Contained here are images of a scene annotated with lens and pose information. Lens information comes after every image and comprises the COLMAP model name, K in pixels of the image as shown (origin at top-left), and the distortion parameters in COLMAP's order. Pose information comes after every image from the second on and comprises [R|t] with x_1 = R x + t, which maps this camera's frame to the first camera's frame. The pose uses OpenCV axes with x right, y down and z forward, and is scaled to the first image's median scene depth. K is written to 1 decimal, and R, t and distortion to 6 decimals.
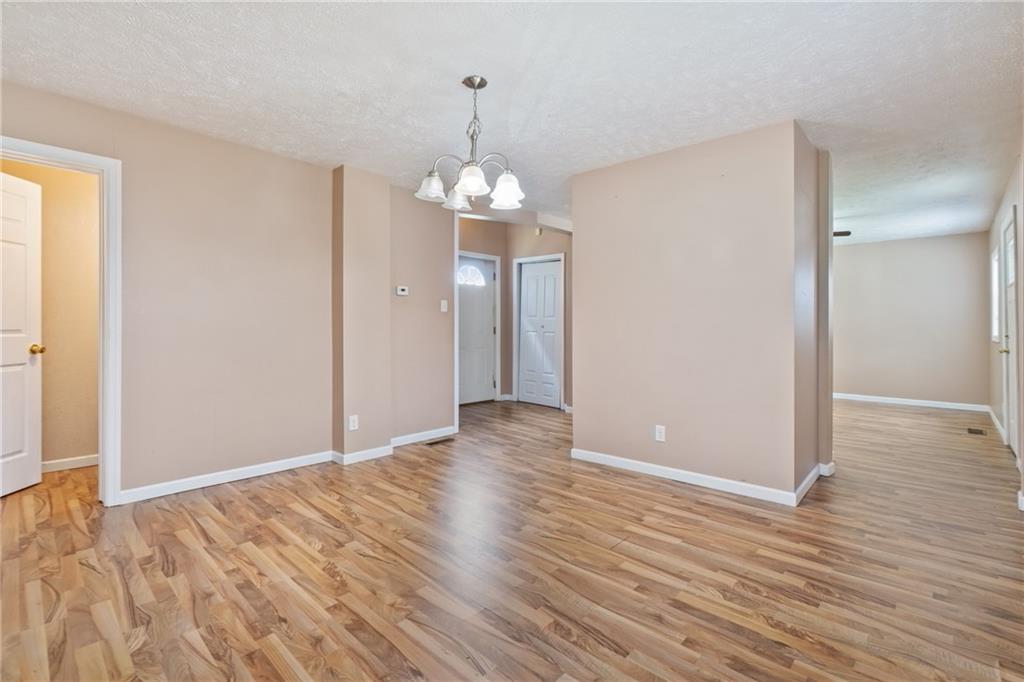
lens RADIAL K [[468.7, 0, 513.9], [0, 468.7, 322.7], [0, 0, 1]] dist [-0.014648, 0.005646]
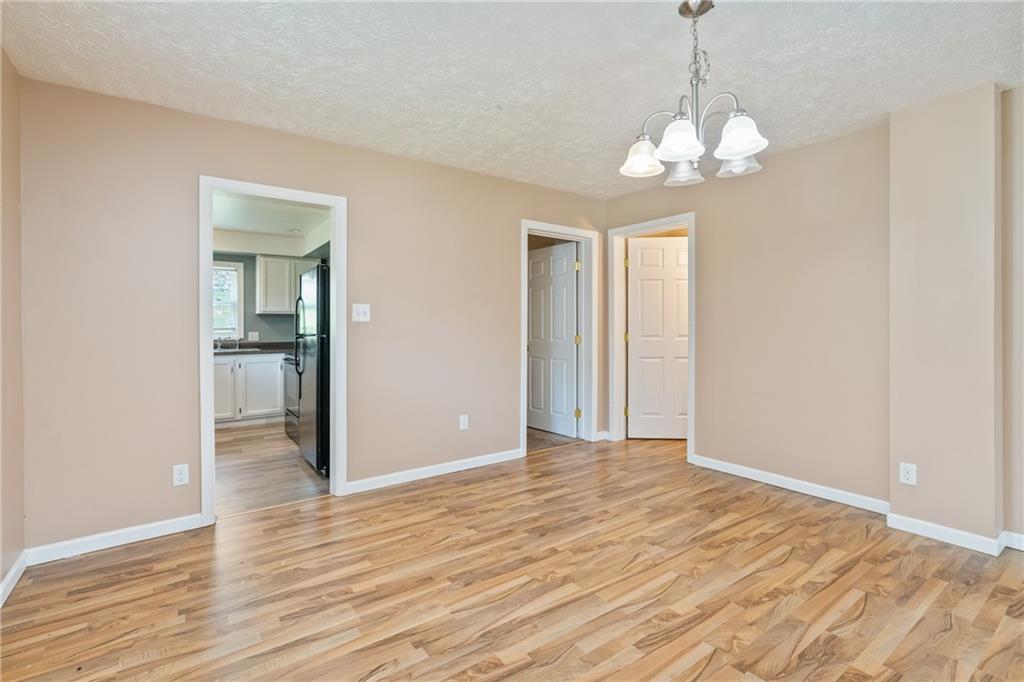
lens RADIAL K [[468.7, 0, 513.6], [0, 468.7, 331.9], [0, 0, 1]] dist [-0.014648, 0.005646]
pose [[-0.190063, 0.003235, -0.981767, 0.766793], [0.006489, 0.999977, 0.002039, -0.005105], [0.981750, -0.005983, -0.190080, 0.946535]]
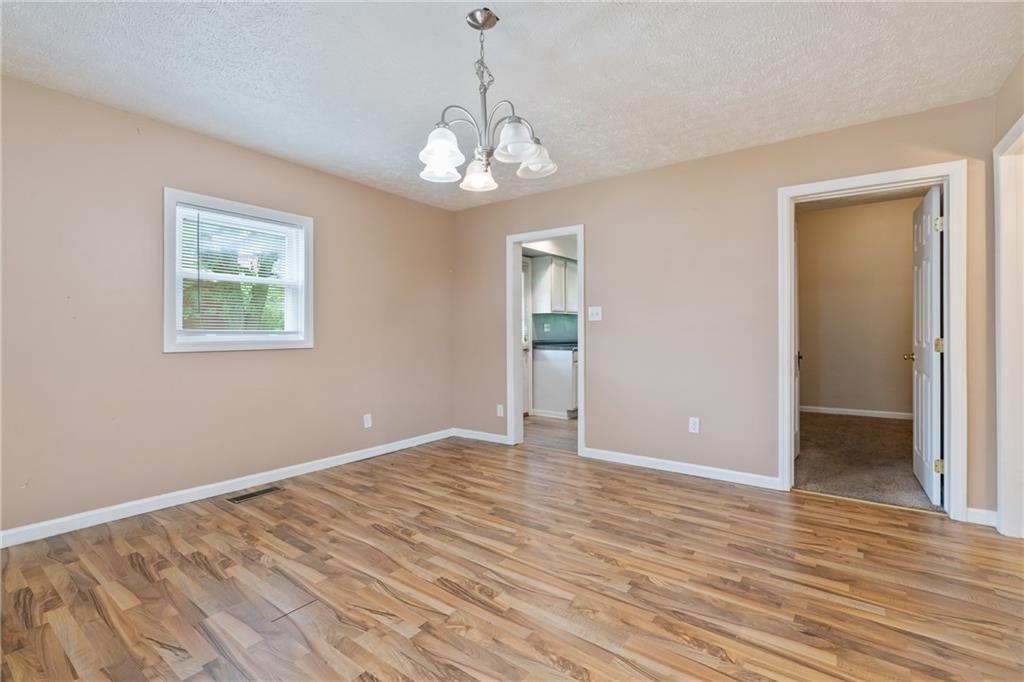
lens RADIAL K [[468.7, 0, 511.0], [0, 468.7, 331.0], [0, 0, 1]] dist [-0.014648, 0.005646]
pose [[-0.993309, -0.004581, -0.115399, -0.041630], [-0.004612, 0.999989, -0.000005, 0.002888], [0.115397, 0.000527, -0.993319, 1.956152]]
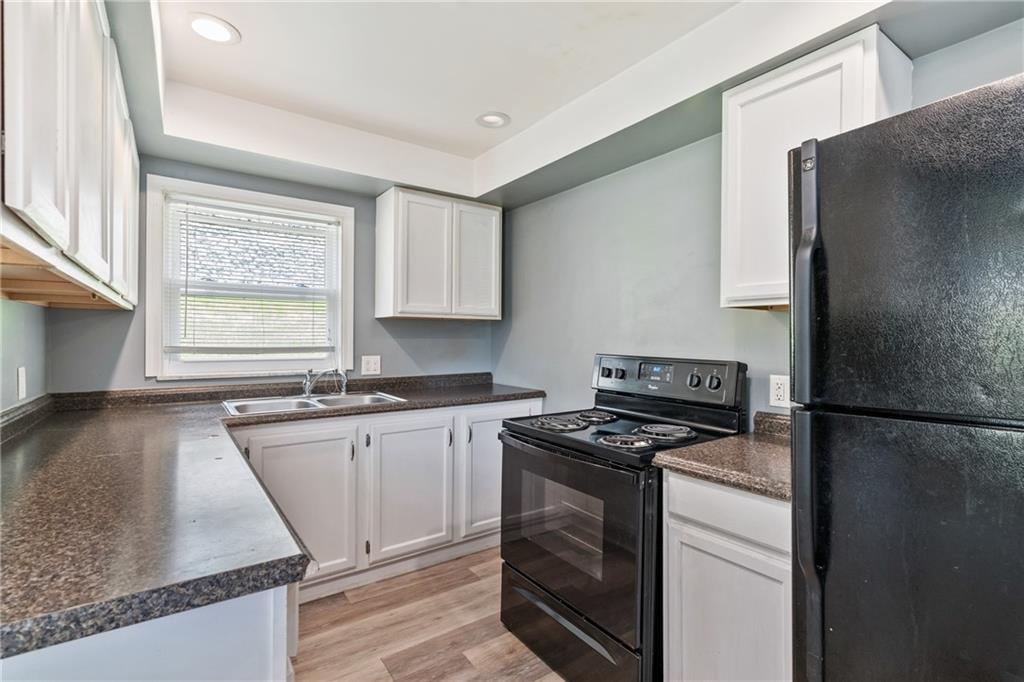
lens RADIAL K [[468.7, 0, 508.3], [0, 468.7, 340.4], [0, 0, 1]] dist [-0.014648, 0.005646]
pose [[-0.203151, -0.006940, -0.979123, -0.416814], [0.001013, 0.999973, -0.007298, -0.040657], [0.979147, -0.002474, -0.203139, -0.411644]]
